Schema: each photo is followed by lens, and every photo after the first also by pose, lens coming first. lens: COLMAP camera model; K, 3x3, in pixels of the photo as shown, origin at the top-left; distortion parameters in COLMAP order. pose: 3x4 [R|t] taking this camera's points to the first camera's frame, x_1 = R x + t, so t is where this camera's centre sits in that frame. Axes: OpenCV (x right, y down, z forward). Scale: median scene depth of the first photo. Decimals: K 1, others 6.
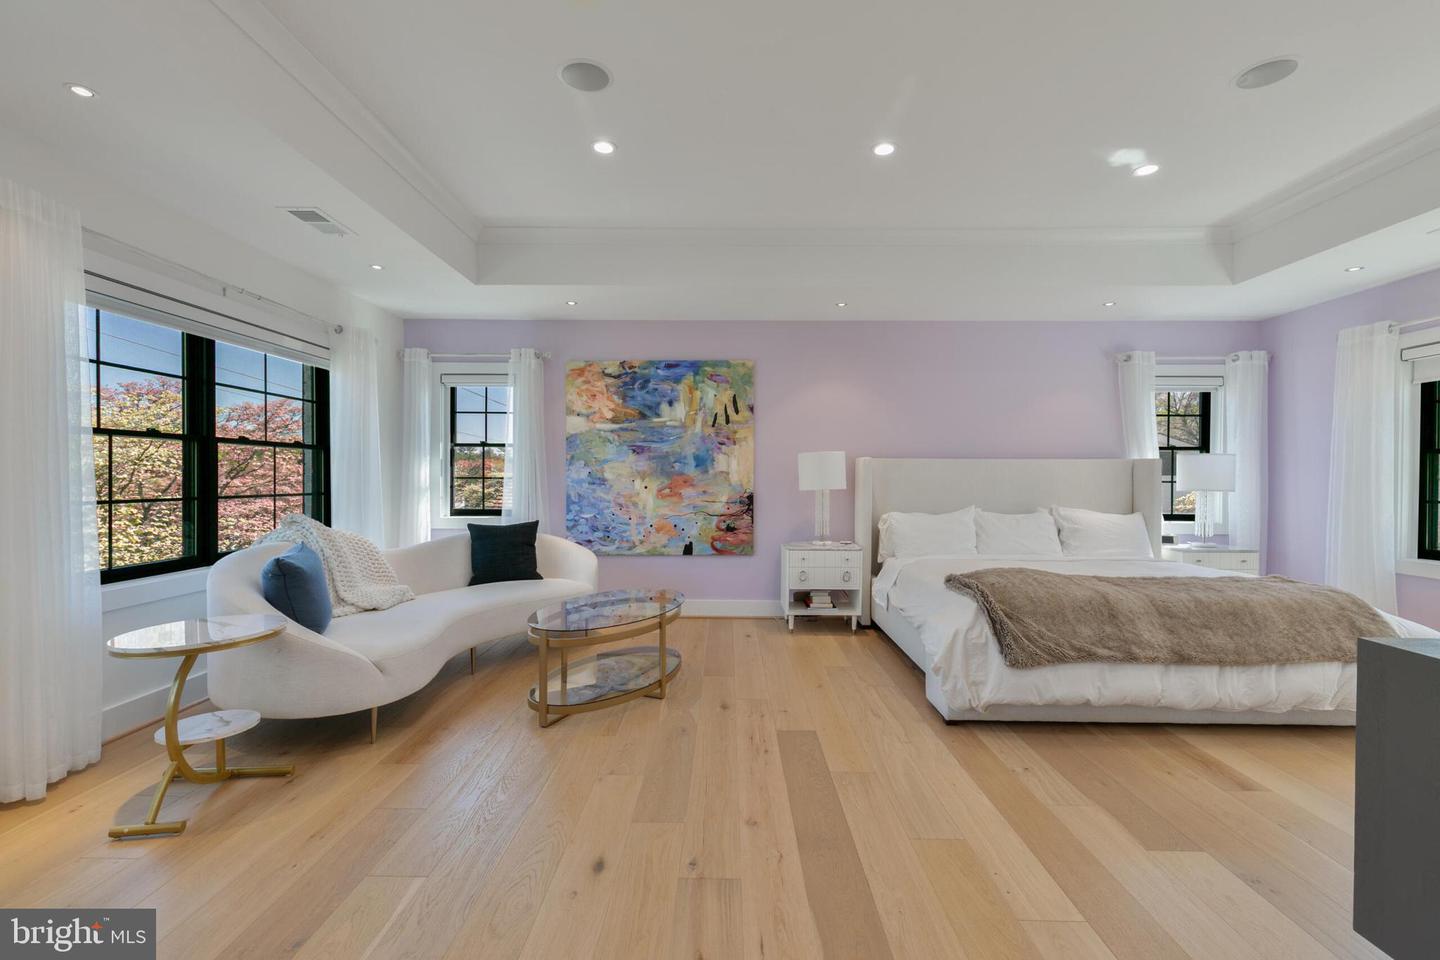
lens RADIAL K [[640.1, 0, 718.2], [0, 640.1, 479.3], [0, 0, 1]] dist [0.000031, -0.000804]
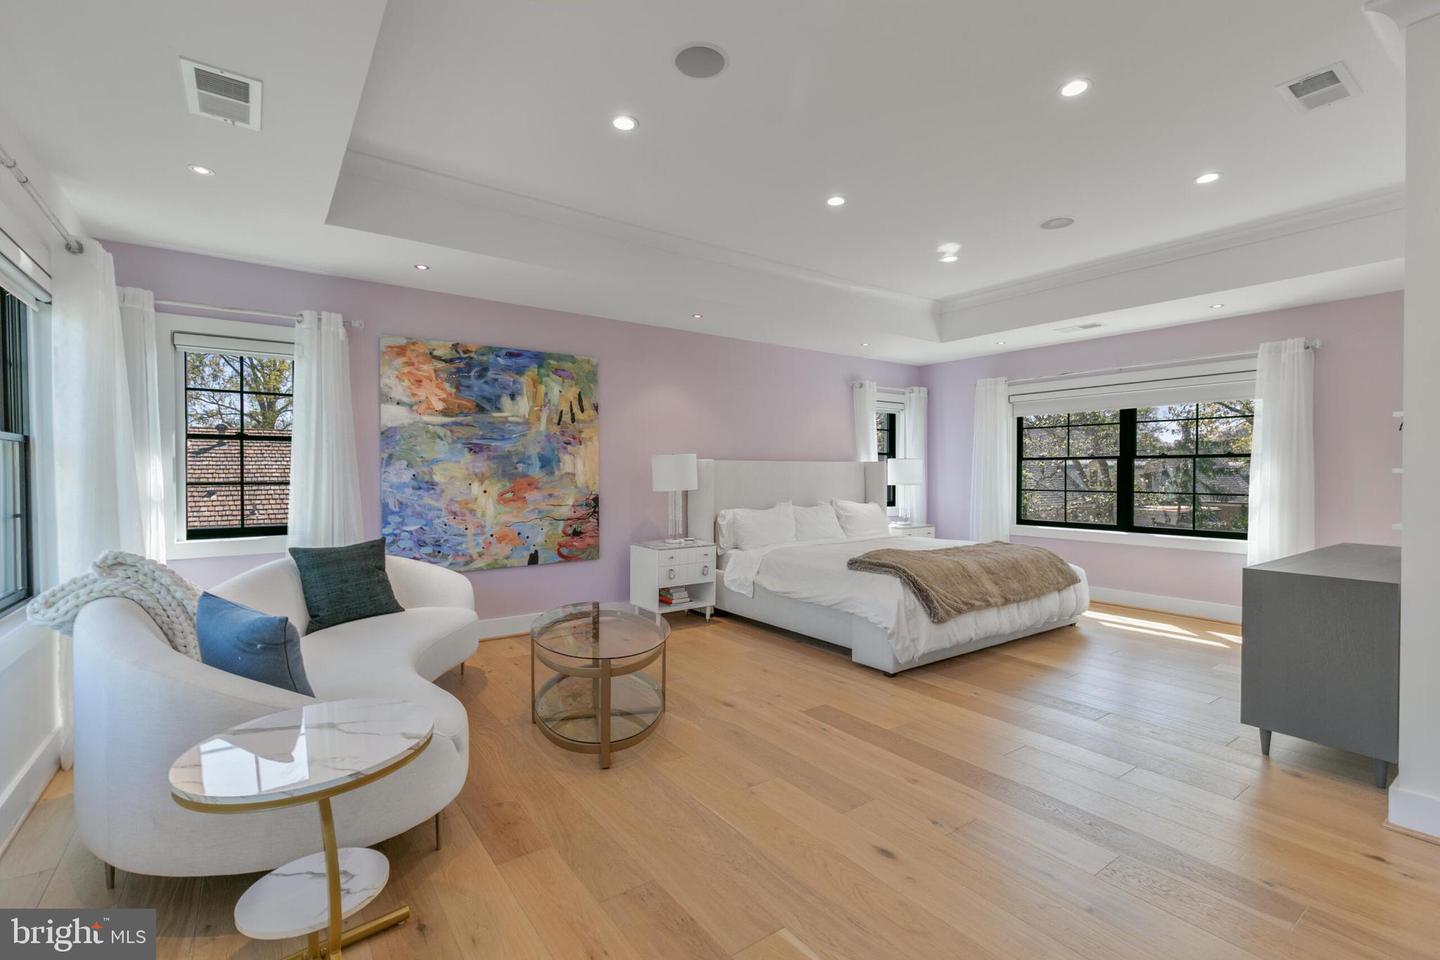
lens RADIAL K [[640.1, 0, 717.8], [0, 640.1, 480.8], [0, 0, 1]] dist [0.000031, -0.000804]
pose [[0.801056, -0.013499, 0.598438, -0.382716], [0.005367, 0.999867, 0.015370, -0.013913], [-0.598566, -0.009100, 0.801022, 0.114697]]
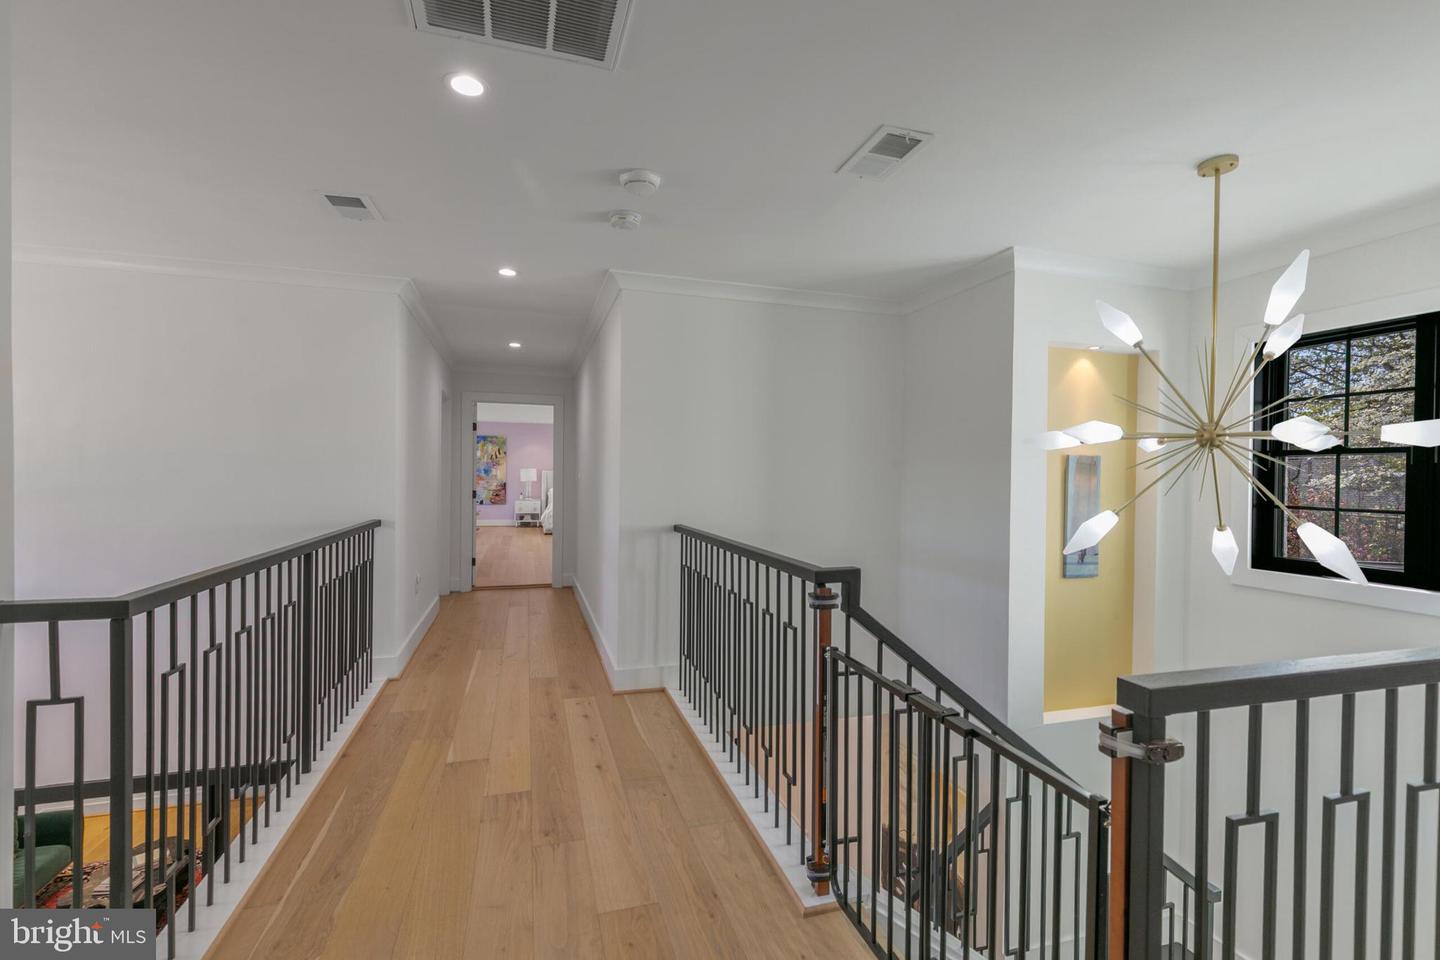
lens RADIAL K [[640.1, 0, 717.0], [0, 640.1, 477.5], [0, 0, 1]] dist [0.000031, -0.000804]
pose [[0.956382, 0.006045, 0.292057, 0.123238], [-0.006774, 0.999976, 0.001482, -0.012040], [-0.292041, -0.003396, 0.956400, -2.029929]]
